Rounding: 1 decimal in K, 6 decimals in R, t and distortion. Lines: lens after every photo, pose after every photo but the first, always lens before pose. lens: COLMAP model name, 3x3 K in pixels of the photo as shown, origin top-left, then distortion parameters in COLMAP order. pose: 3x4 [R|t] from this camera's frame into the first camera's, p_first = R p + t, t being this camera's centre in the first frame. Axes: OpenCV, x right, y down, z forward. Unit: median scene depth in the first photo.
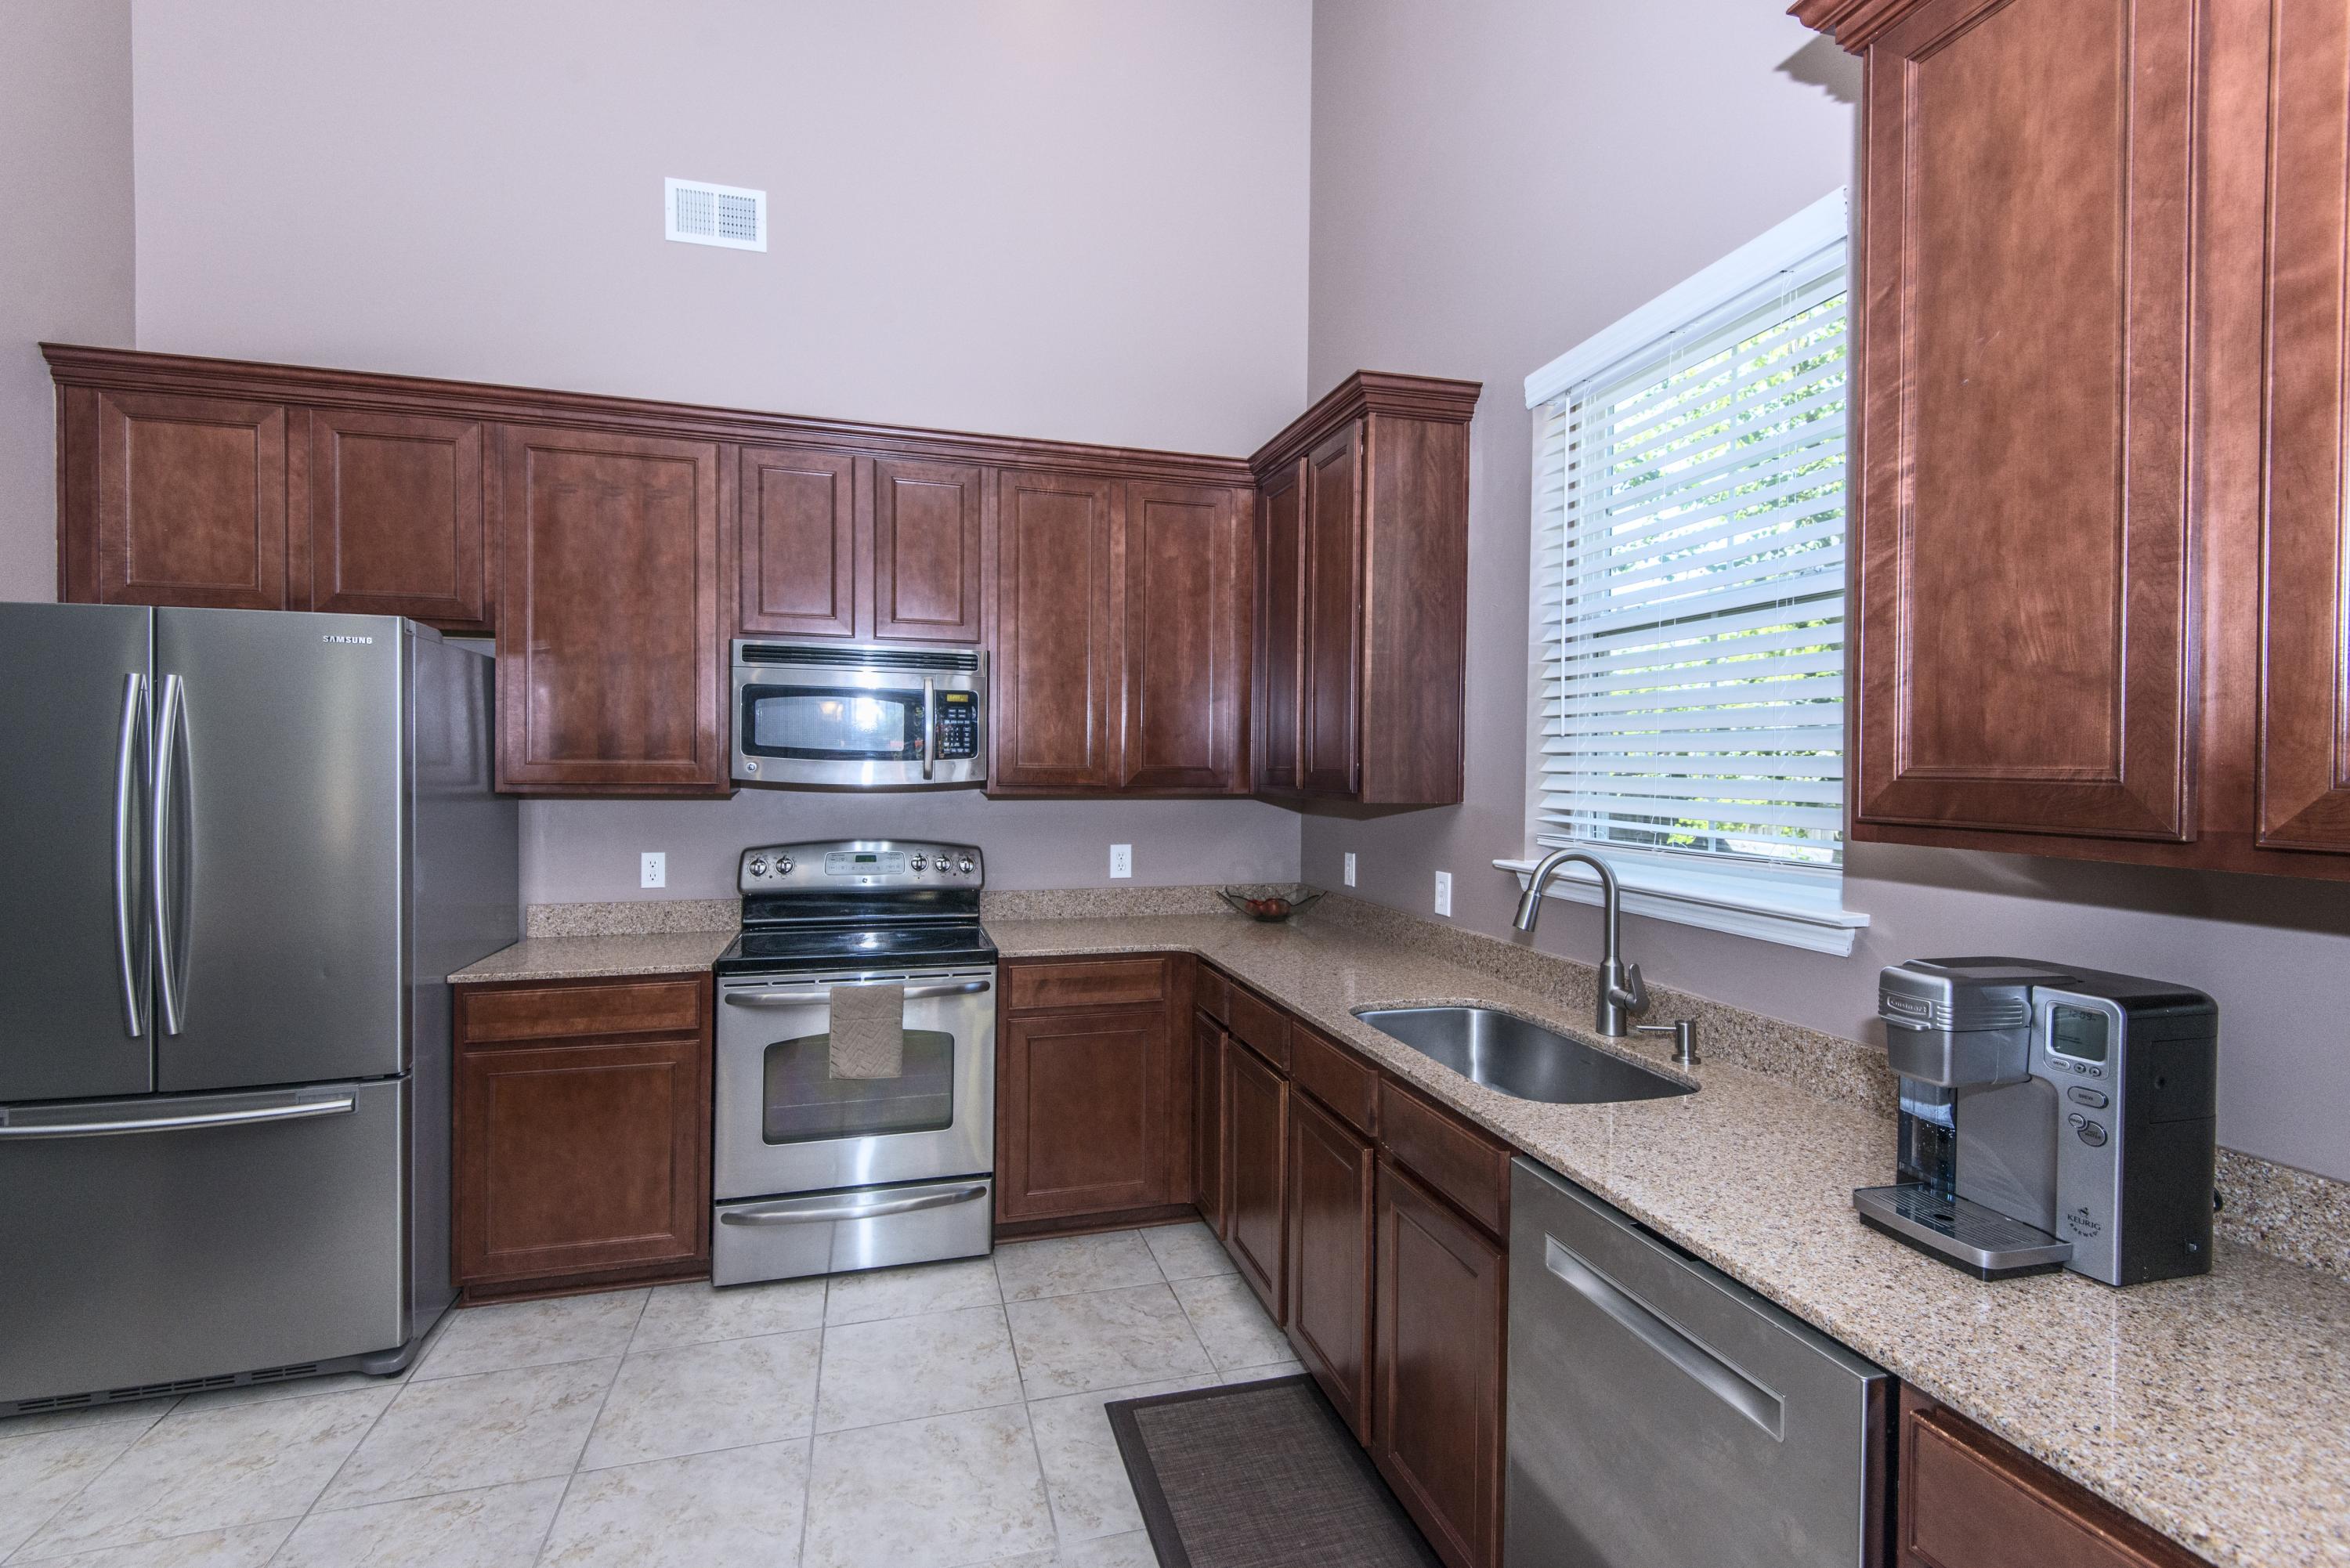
lens RADIAL K [[1057.8, 0, 1191.1], [0, 1057.8, 776.2], [0, 0, 1]] dist [0.031715, -0.017155]
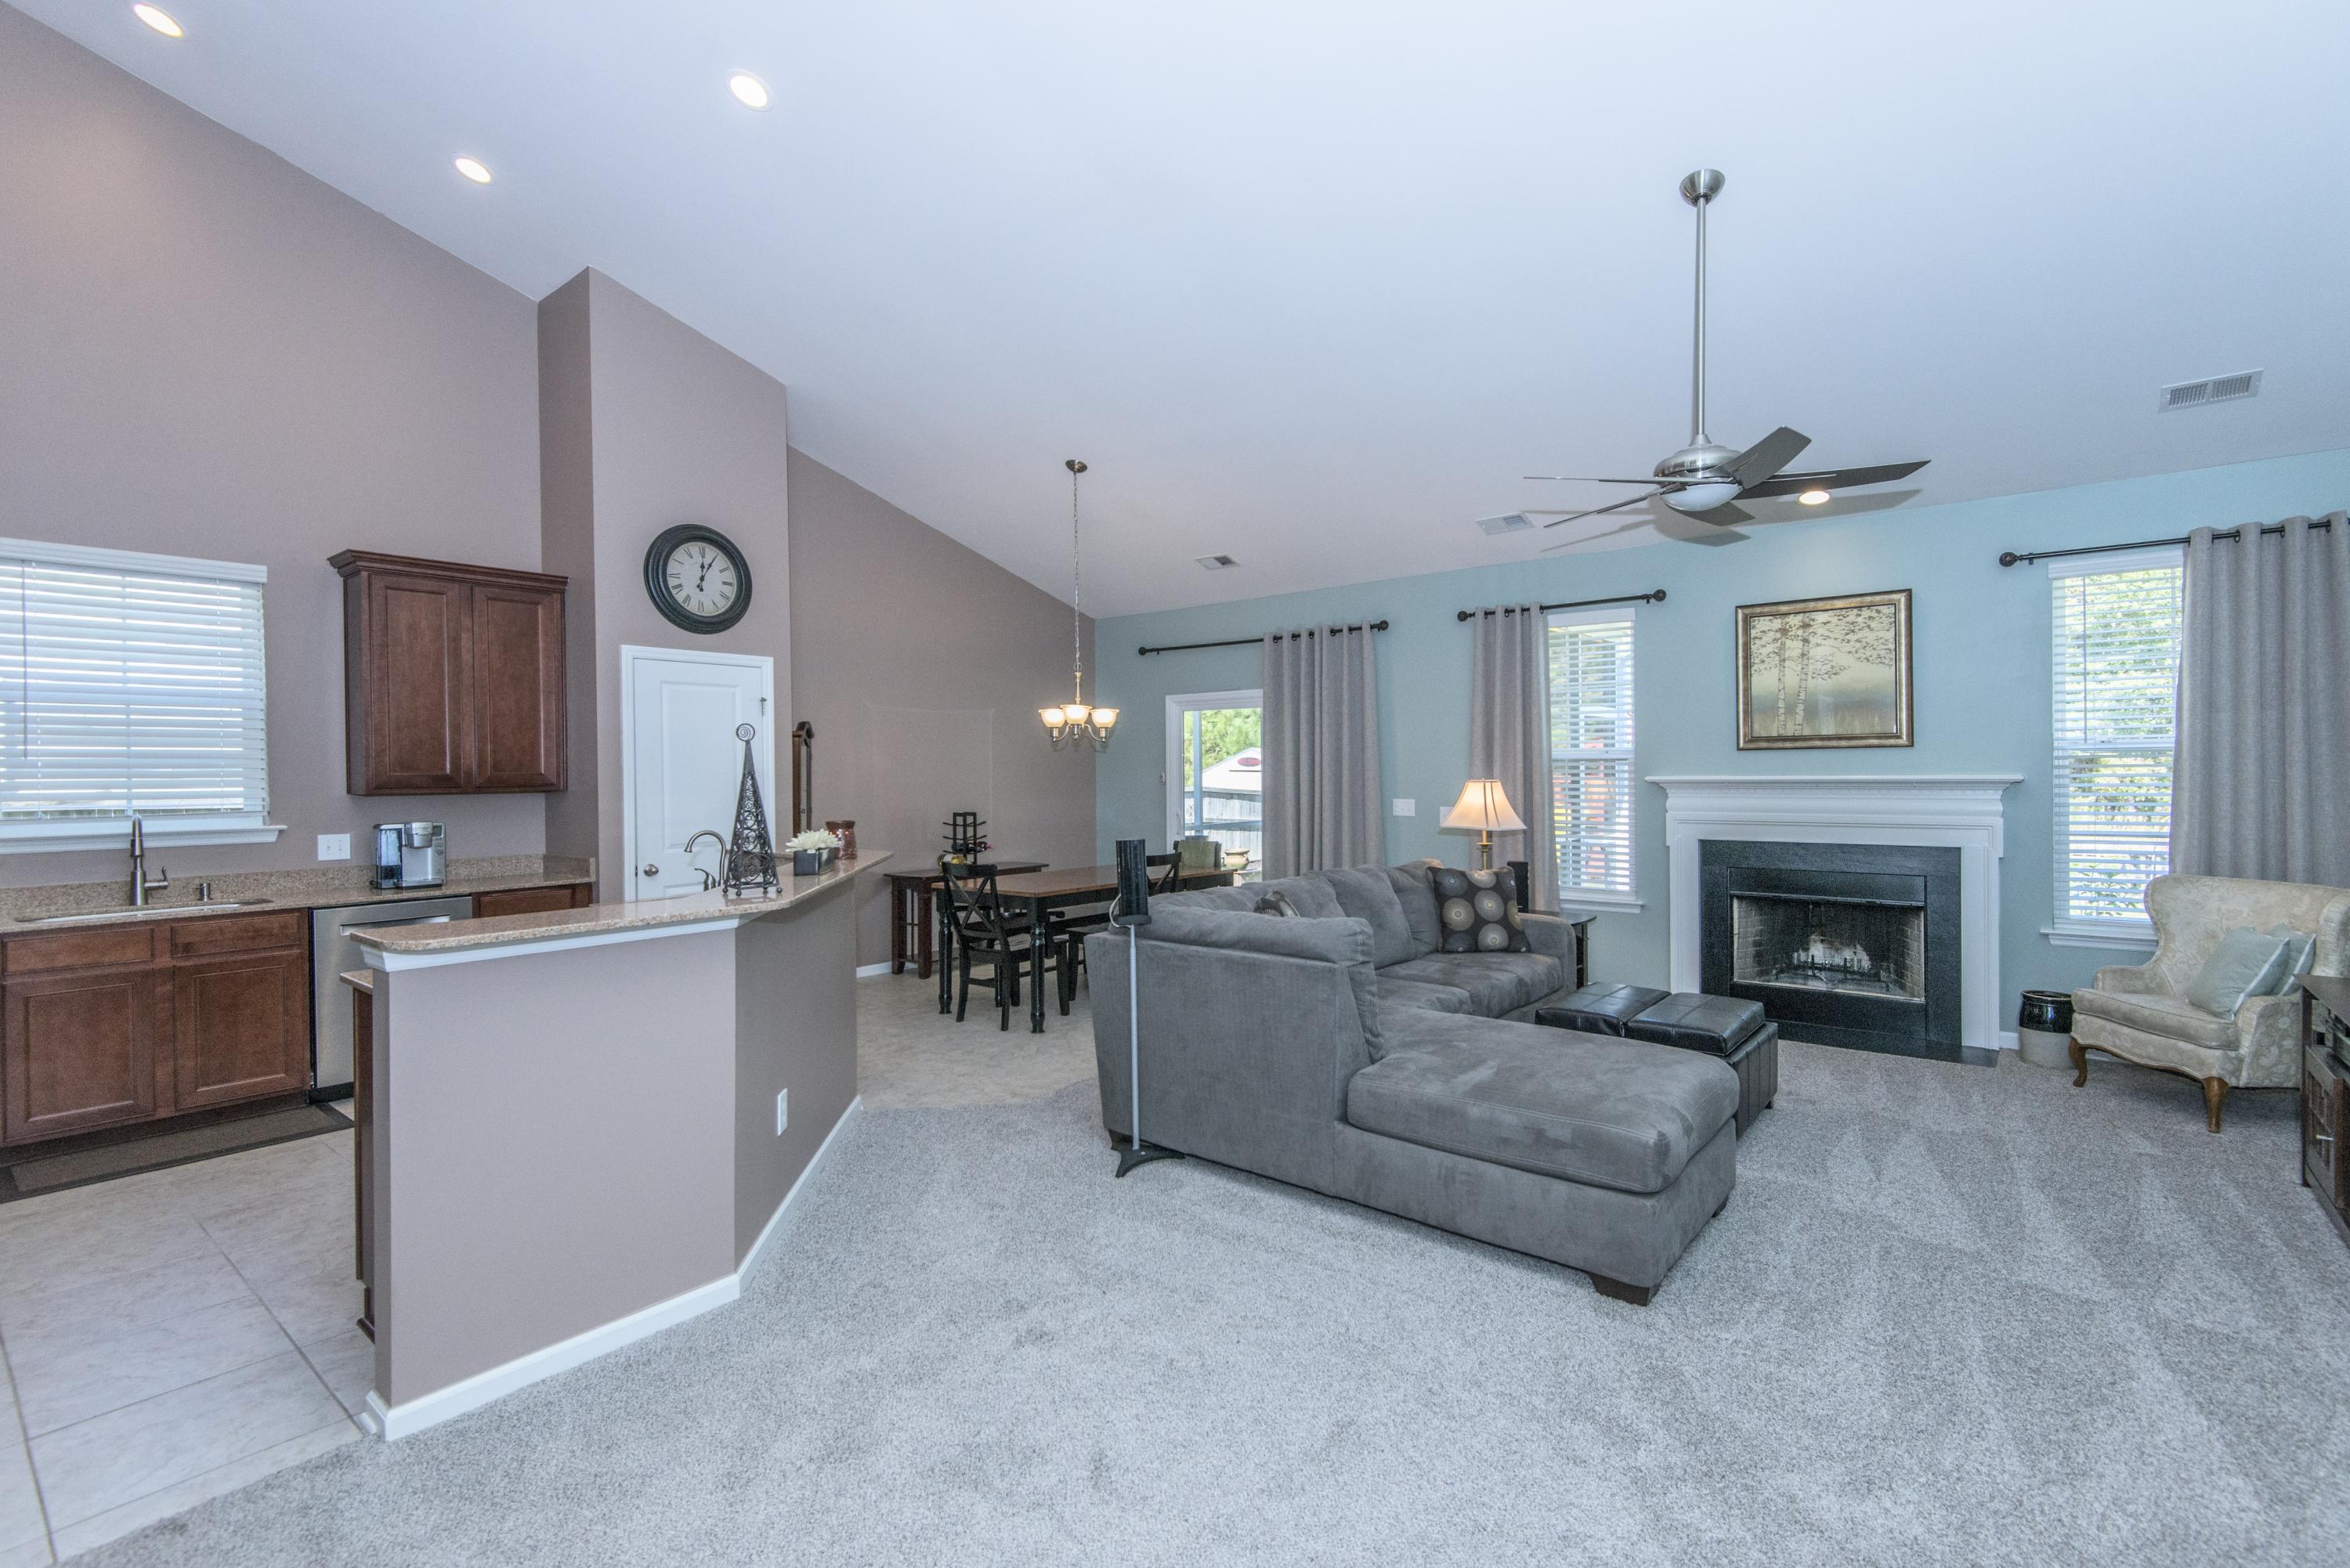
lens RADIAL K [[1057.8, 0, 1183.1], [0, 1057.8, 777.5], [0, 0, 1]] dist [0.031715, -0.017155]
pose [[-0.569647, -0.006128, 0.821867, -1.837110], [0.016262, 0.999692, 0.018726, -0.008409], [-0.821728, 0.024033, -0.569372, 0.385481]]
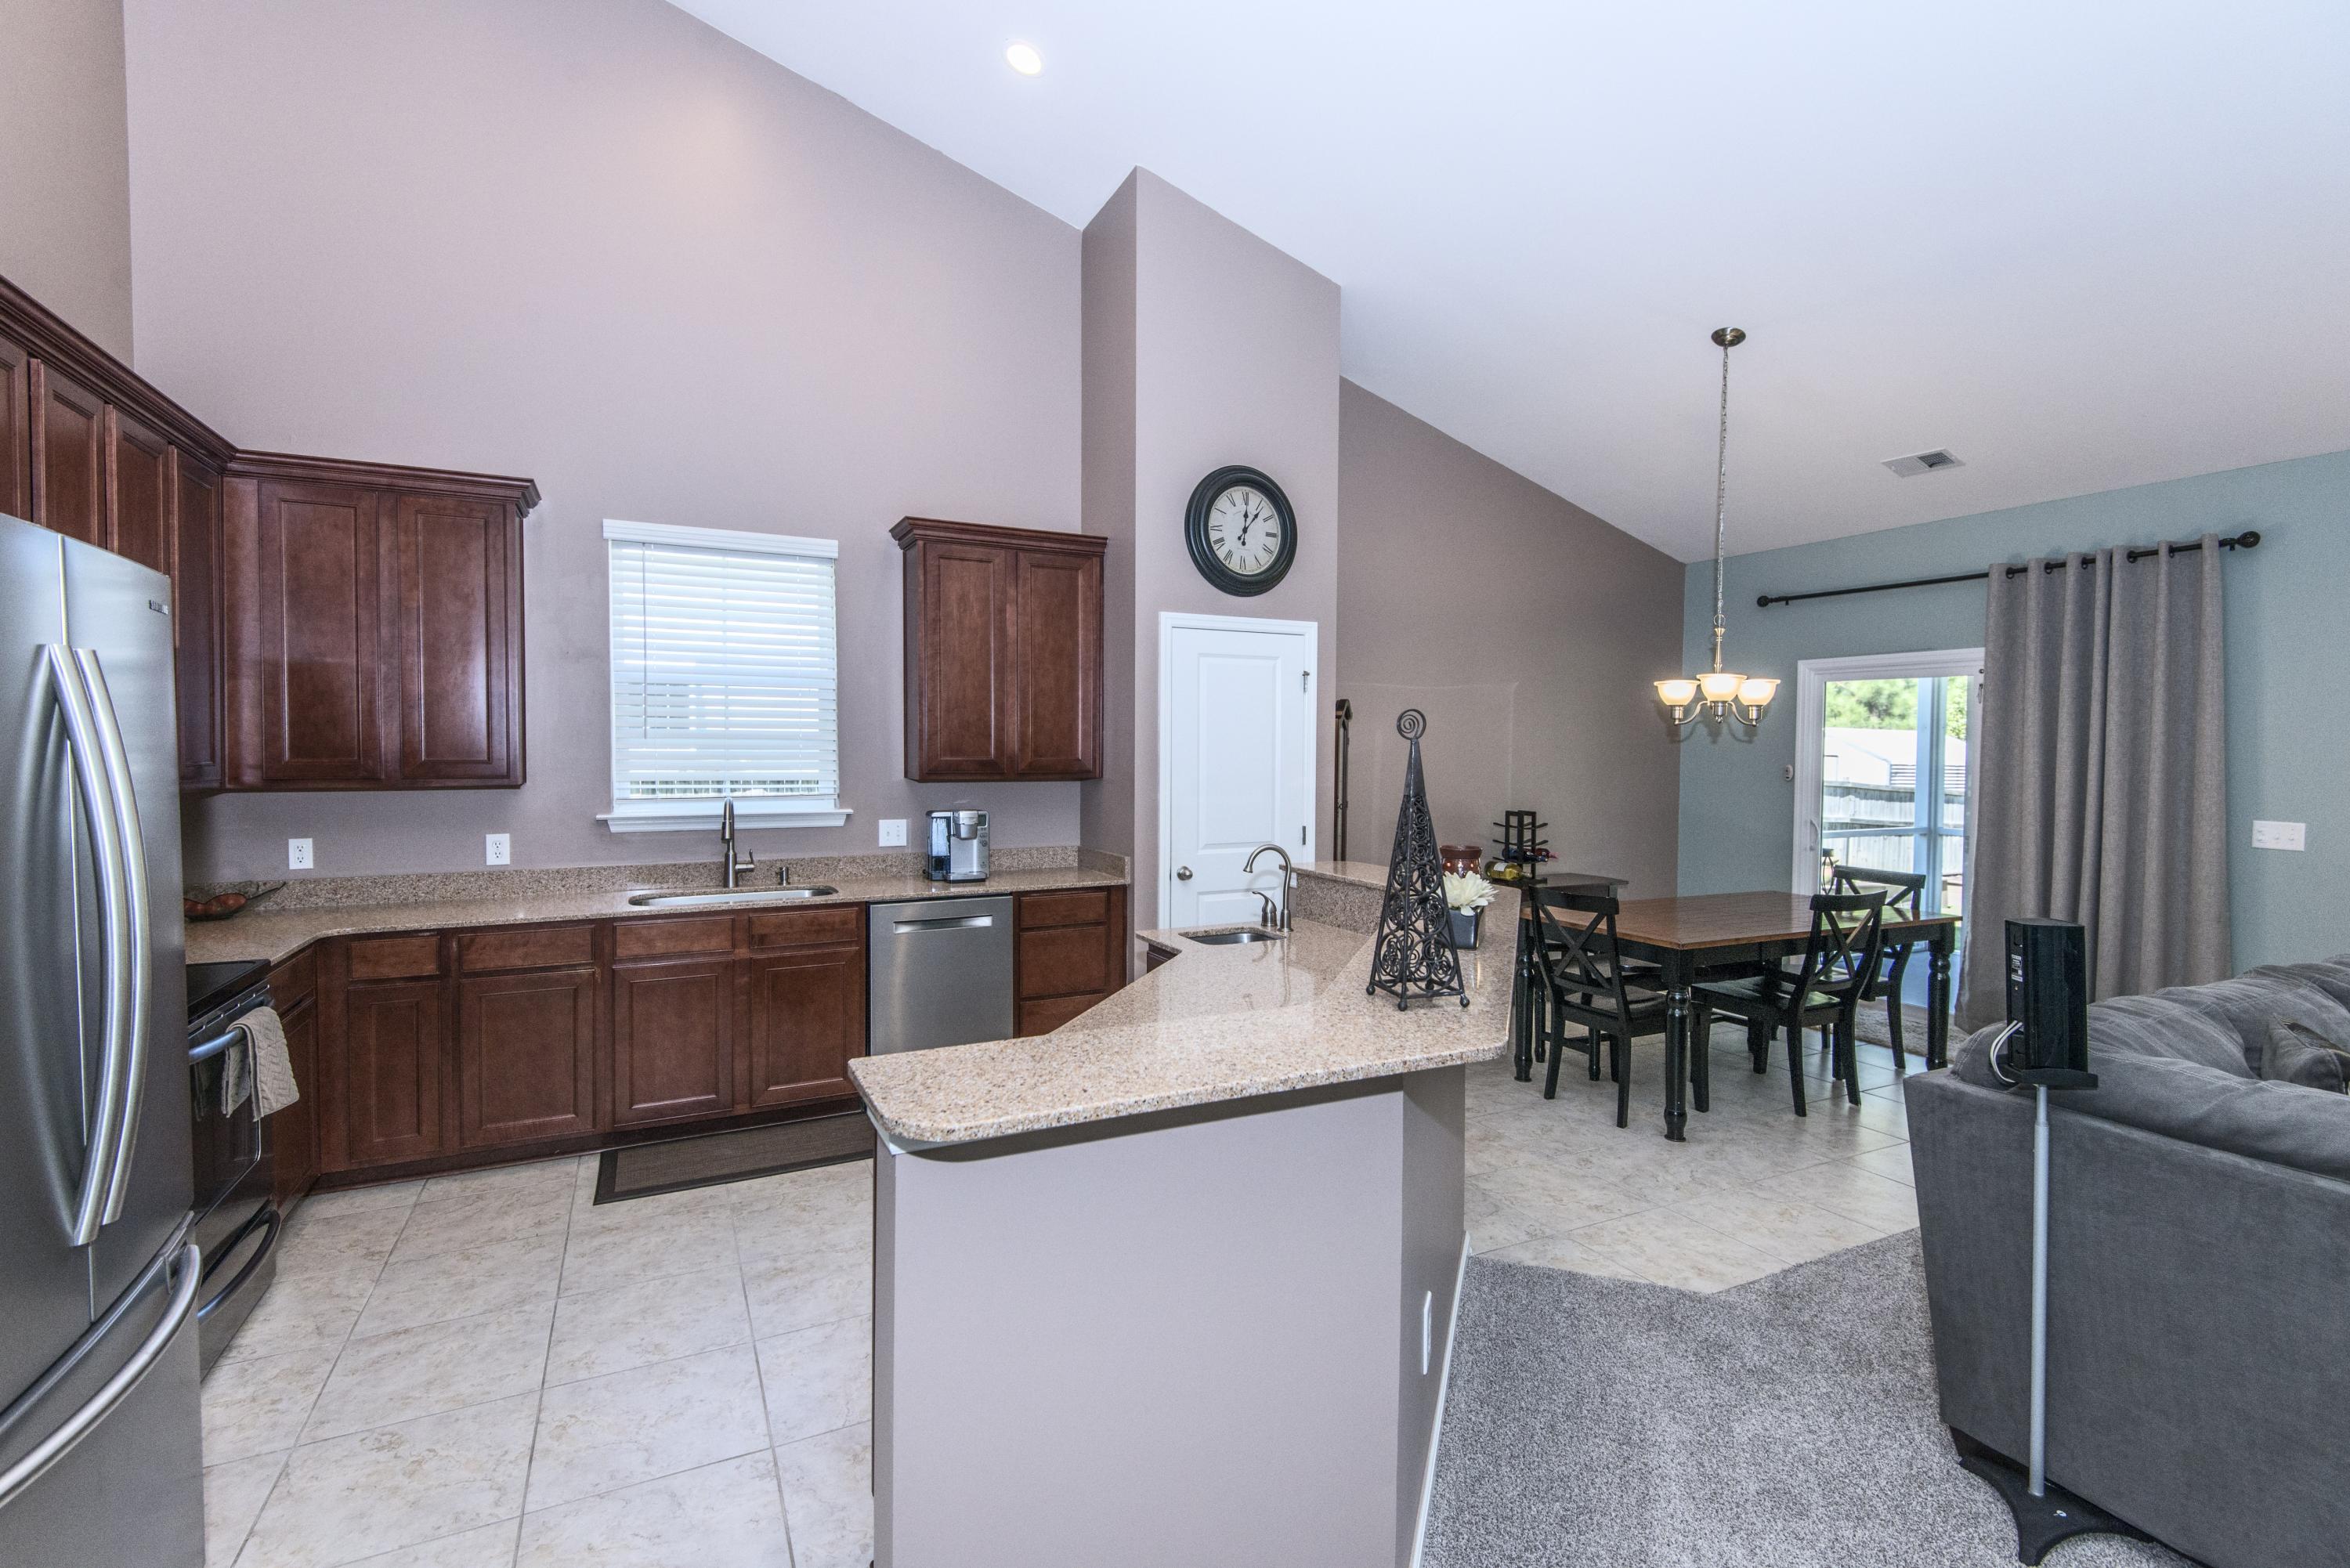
lens RADIAL K [[1057.8, 0, 1183.3], [0, 1057.8, 773.2], [0, 0, 1]] dist [0.031715, -0.017155]
pose [[-0.179937, -0.033504, 0.983107, -1.320122], [0.004628, 0.999380, 0.034905, -0.034018], [-0.983667, 0.010830, -0.179671, 0.380379]]
